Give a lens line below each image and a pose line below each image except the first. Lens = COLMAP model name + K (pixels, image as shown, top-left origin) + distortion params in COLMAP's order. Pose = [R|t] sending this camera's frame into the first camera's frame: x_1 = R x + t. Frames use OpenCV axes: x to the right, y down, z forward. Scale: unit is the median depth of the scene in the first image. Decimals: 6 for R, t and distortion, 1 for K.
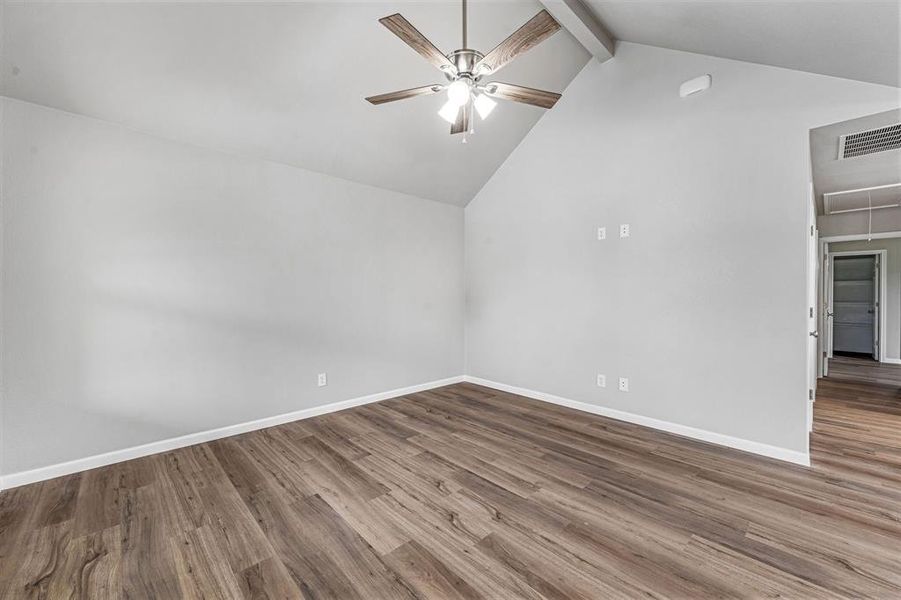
lens RADIAL K [[357.7, 0, 452.3], [0, 357.7, 297.0], [0, 0, 1]] dist [0.001313, 0.000171]
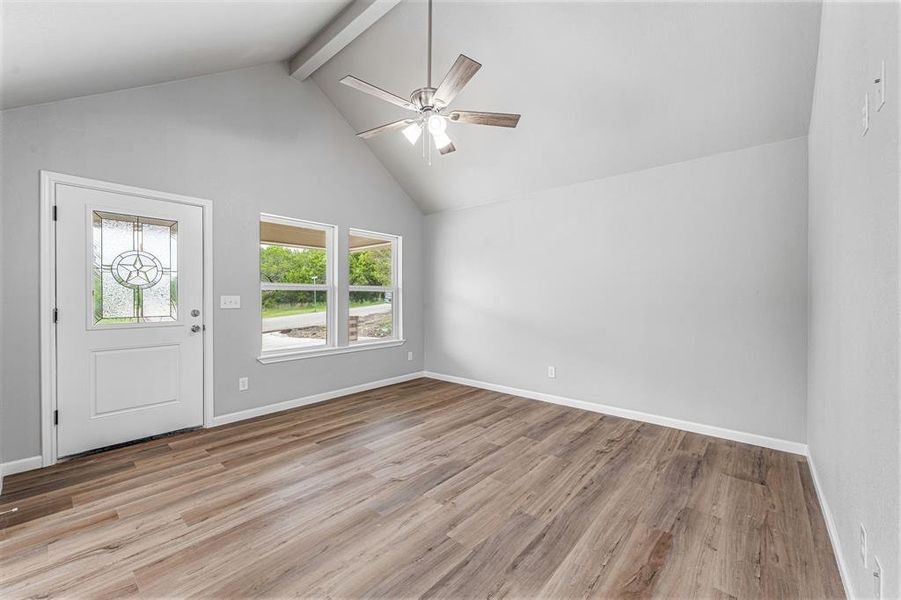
lens RADIAL K [[357.7, 0, 452.3], [0, 357.7, 297.0], [0, 0, 1]] dist [0.001313, 0.000171]
pose [[0.096389, -0.001479, -0.995343, 0.986026], [-0.006857, 0.999974, -0.002150, 0.000118], [0.995320, 0.007033, 0.096377, 0.785839]]
